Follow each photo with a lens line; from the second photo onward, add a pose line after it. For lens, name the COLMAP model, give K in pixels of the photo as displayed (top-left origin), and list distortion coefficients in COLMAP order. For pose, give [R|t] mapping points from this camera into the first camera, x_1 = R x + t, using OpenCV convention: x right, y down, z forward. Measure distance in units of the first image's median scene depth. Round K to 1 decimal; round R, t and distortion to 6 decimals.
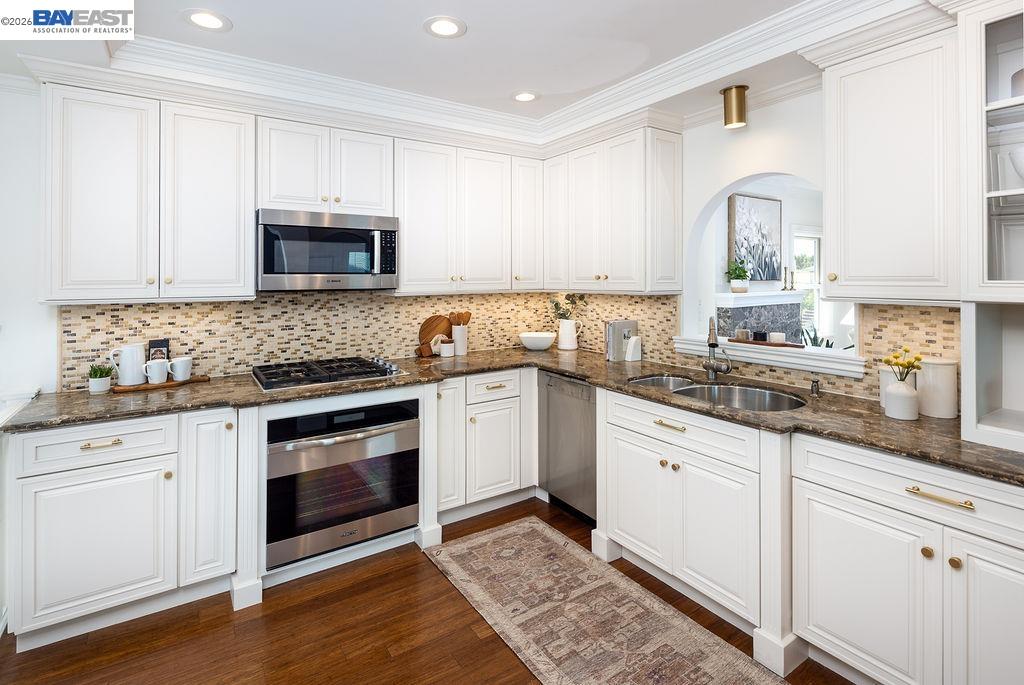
lens RADIAL K [[500.6, 0, 512.6], [0, 500.6, 278.1], [0, 0, 1]] dist [0.003068, 0.000169]
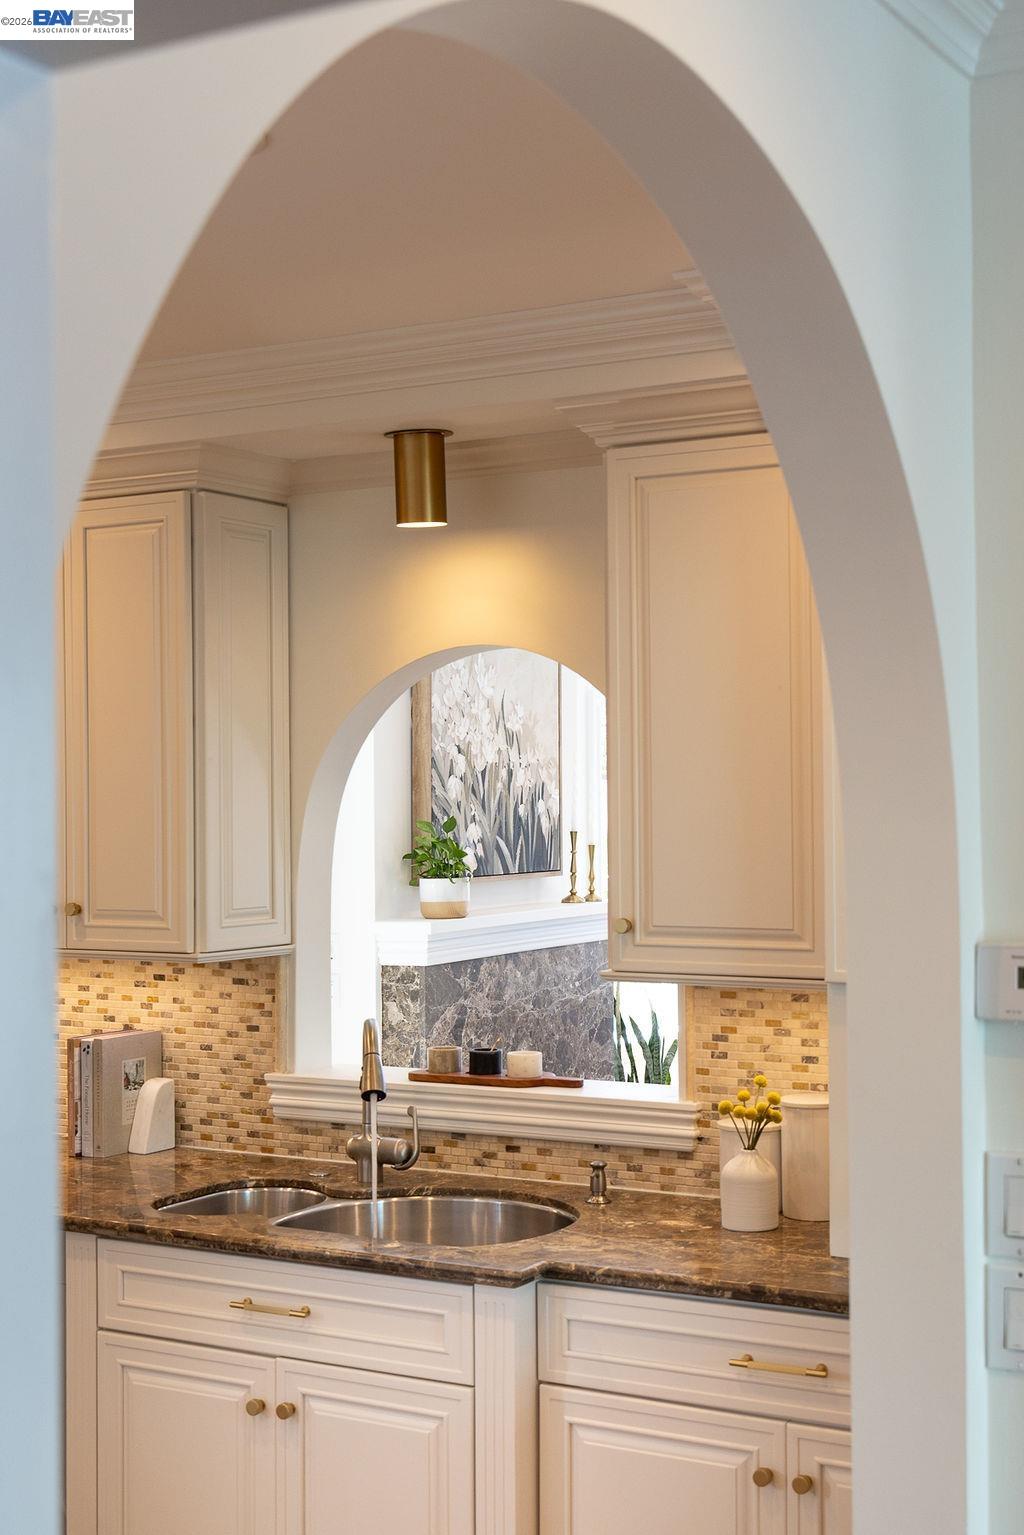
lens RADIAL K [[2154.5, 0, 512.0], [0, 2154.5, 767.5], [0, 0, 1]] dist [-0.009741, -0.006892]
pose [[0.900440, 0.001806, 0.434977, -0.199619], [0.005203, 0.999875, -0.014922, -0.082135], [-0.434950, 0.015700, 0.900318, -0.482560]]
